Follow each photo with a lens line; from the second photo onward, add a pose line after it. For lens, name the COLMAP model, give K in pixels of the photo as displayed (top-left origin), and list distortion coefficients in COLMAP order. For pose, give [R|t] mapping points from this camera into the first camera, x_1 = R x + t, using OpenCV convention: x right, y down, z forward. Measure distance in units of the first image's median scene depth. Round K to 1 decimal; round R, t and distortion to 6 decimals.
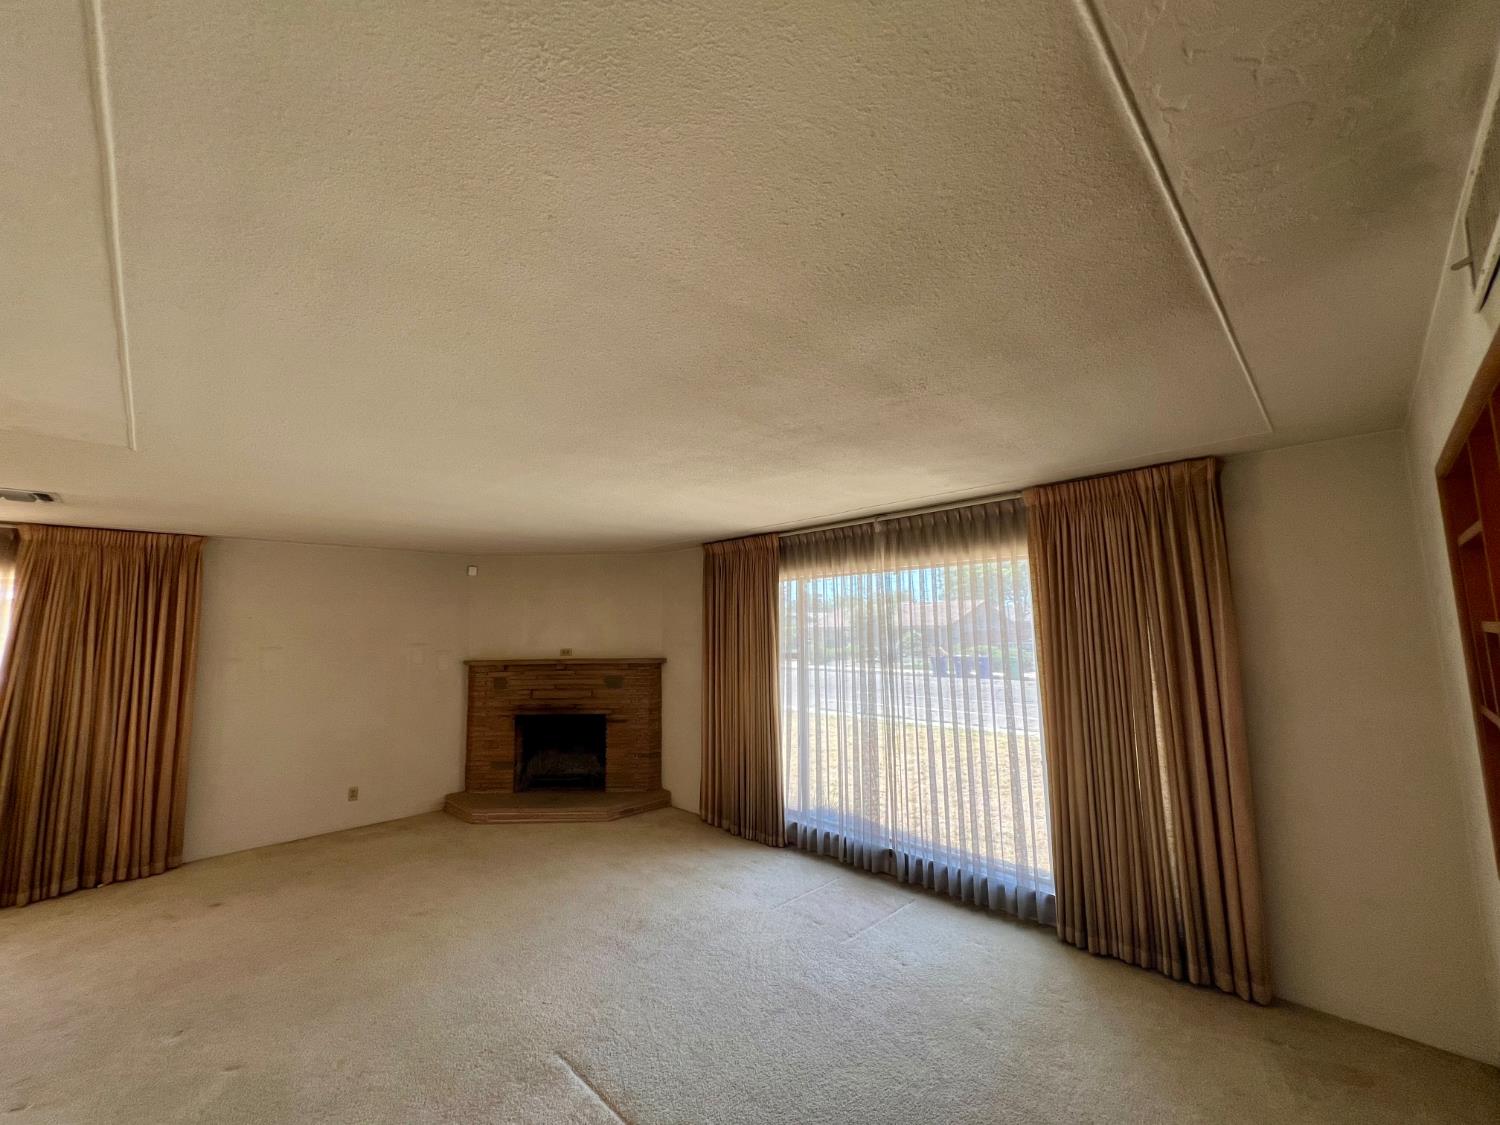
lens RADIAL K [[600.2, 0, 748.1], [0, 600.2, 563.4], [0, 0, 1]] dist [-0.004327, 0.000962]
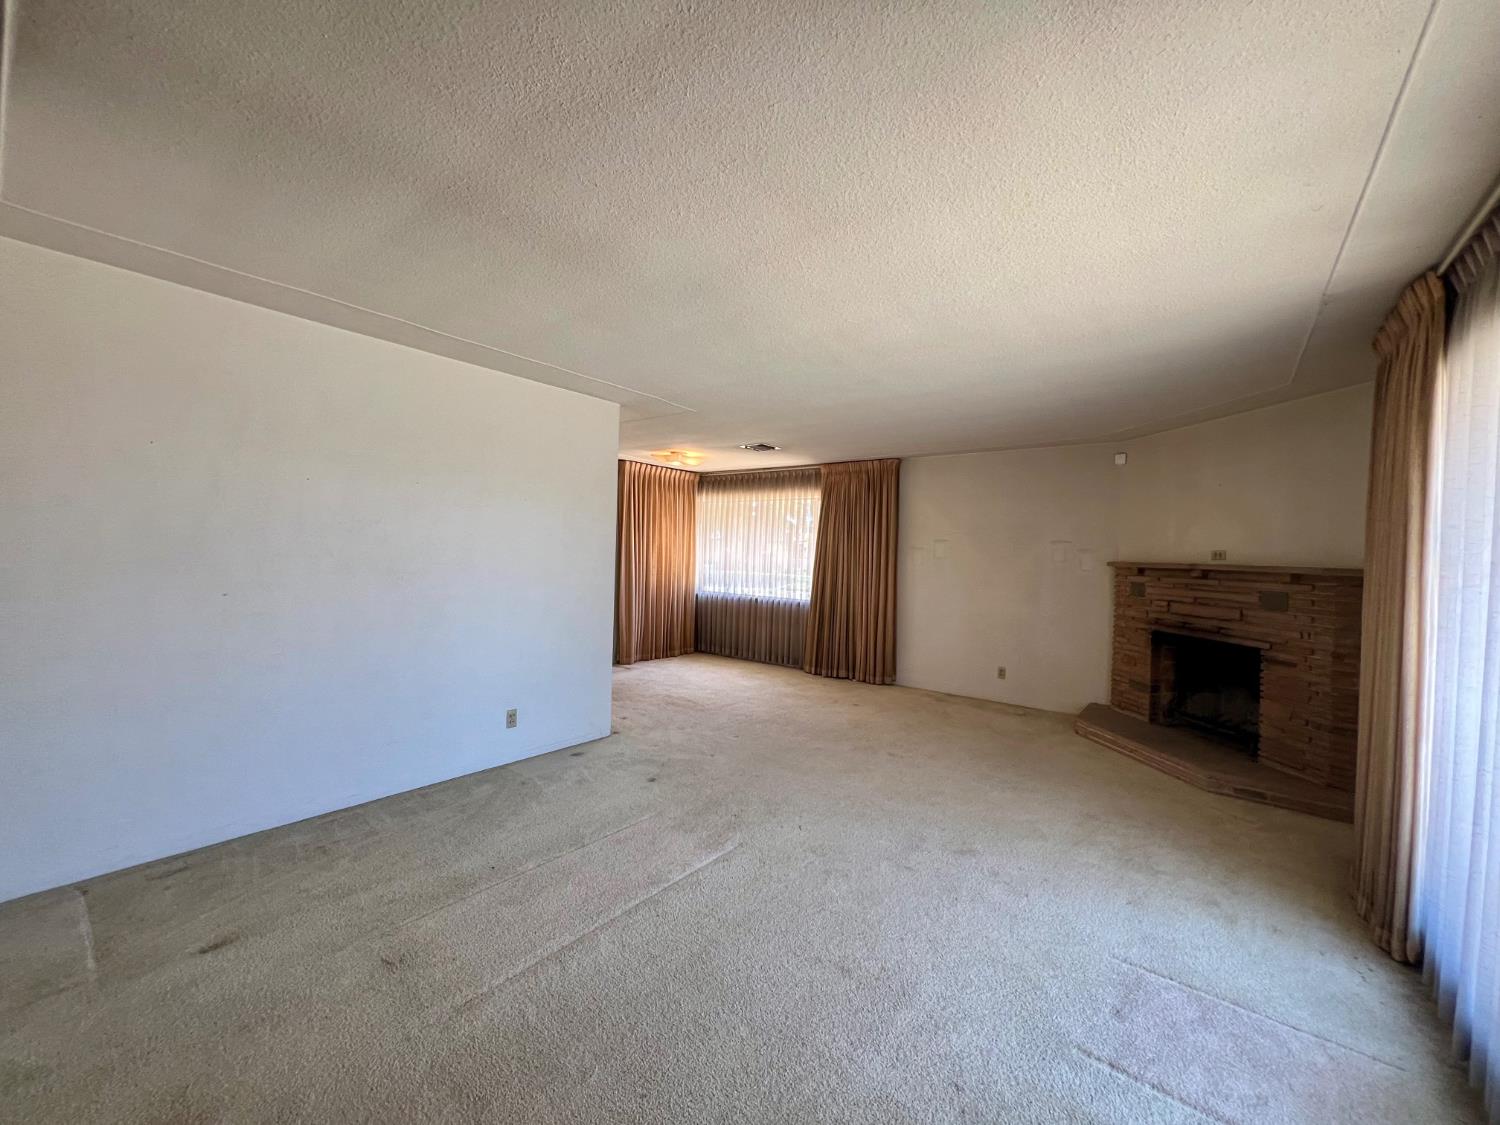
lens RADIAL K [[600.2, 0, 737.9], [0, 600.2, 556.0], [0, 0, 1]] dist [-0.004327, 0.000962]
pose [[0.124415, 0.026232, -0.991883, 0.380177], [0.079479, 0.996175, 0.036315, 0.088775], [0.989042, -0.083352, 0.121854, 0.397007]]
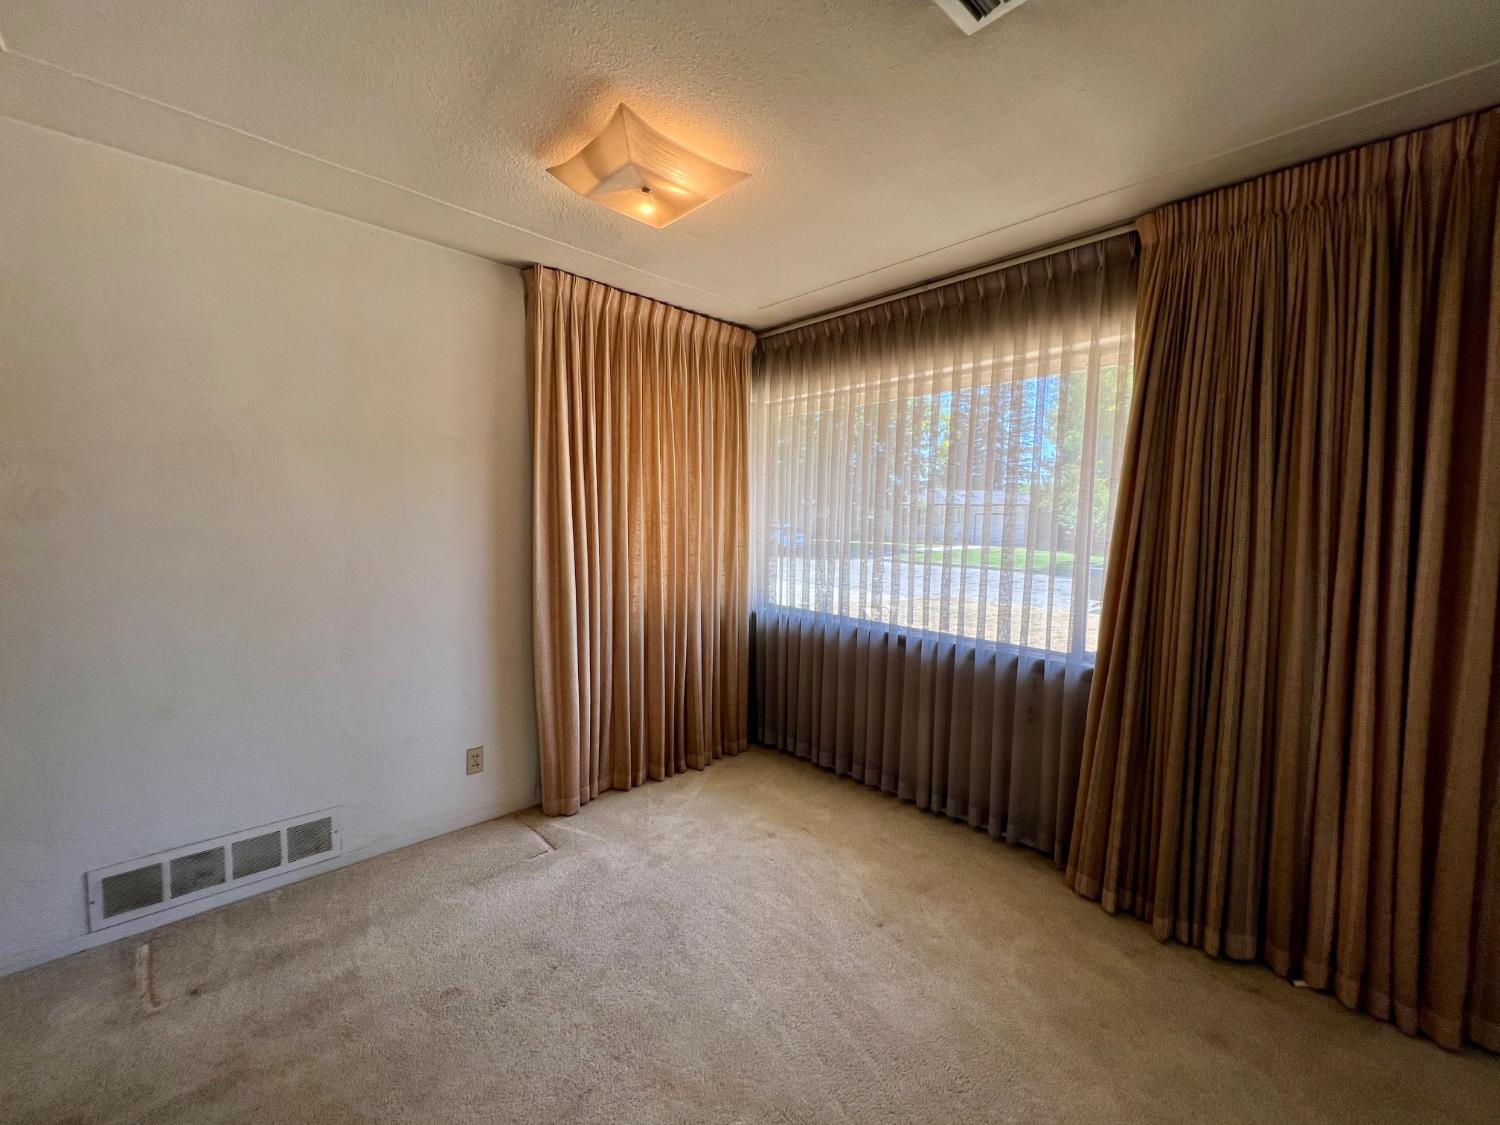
lens RADIAL K [[600.2, 0, 741.2], [0, 600.2, 553.6], [0, 0, 1]] dist [-0.004327, 0.000962]
pose [[-0.017643, 0.073137, -0.997166, -0.506832], [0.095303, 0.992903, 0.071138, 0.116983], [0.995292, -0.093777, -0.024488, 0.484189]]
